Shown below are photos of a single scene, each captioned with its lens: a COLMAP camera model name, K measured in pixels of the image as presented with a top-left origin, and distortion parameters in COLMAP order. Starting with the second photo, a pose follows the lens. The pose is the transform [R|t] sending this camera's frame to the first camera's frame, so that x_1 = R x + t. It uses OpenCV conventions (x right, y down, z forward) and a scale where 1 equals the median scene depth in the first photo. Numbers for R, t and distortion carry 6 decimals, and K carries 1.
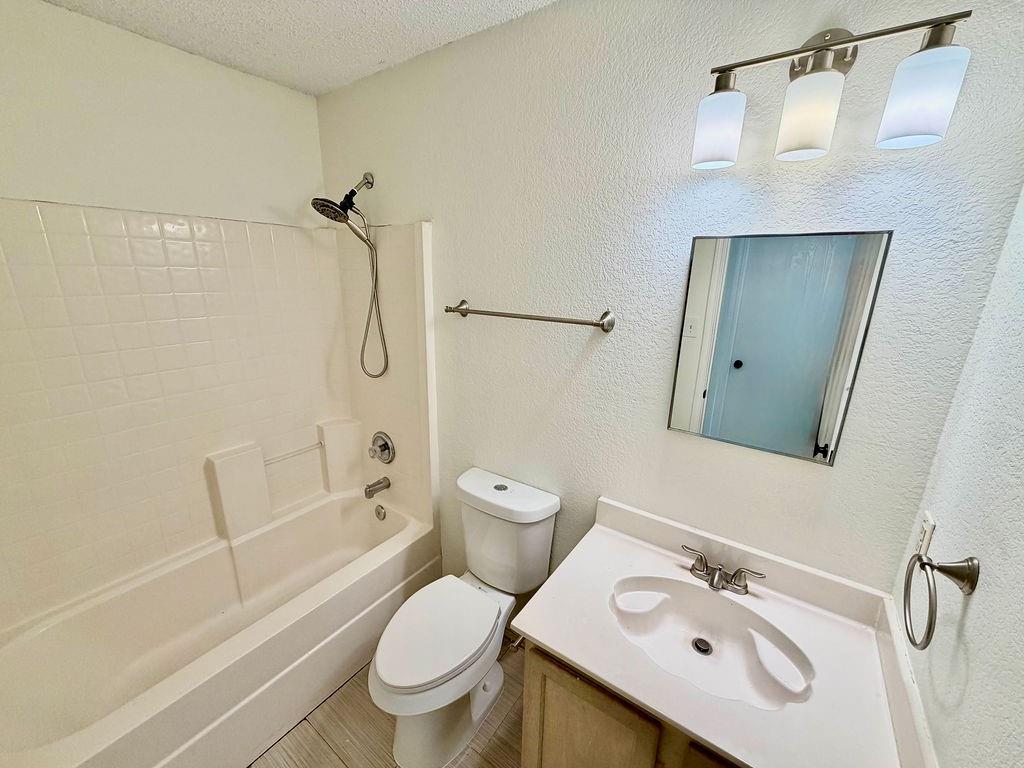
lens RADIAL K [[406.8, 0, 510.2], [0, 406.8, 387.6], [0, 0, 1]] dist [0.000017, -0.000714]
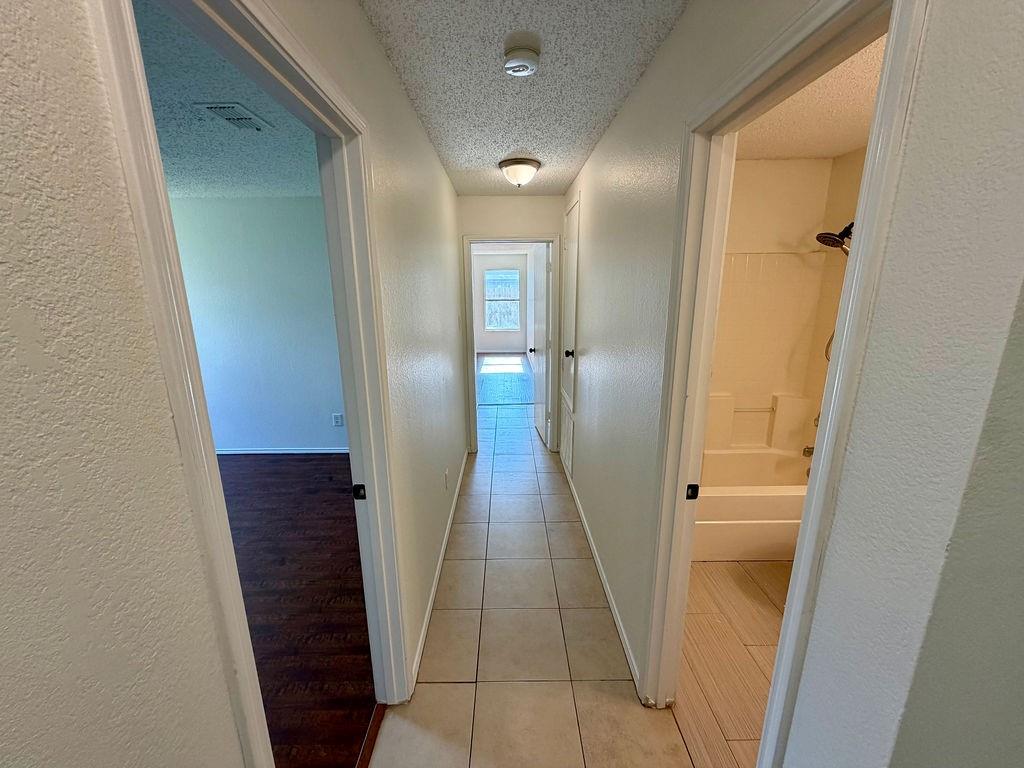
lens RADIAL K [[406.8, 0, 506.9], [0, 406.8, 380.5], [0, 0, 1]] dist [0.000017, -0.000714]
pose [[0.573458, 0.162903, -0.802875, 0.107141], [-0.207279, 0.976994, 0.050182, 0.170655], [0.792579, 0.137642, 0.594032, -0.559222]]
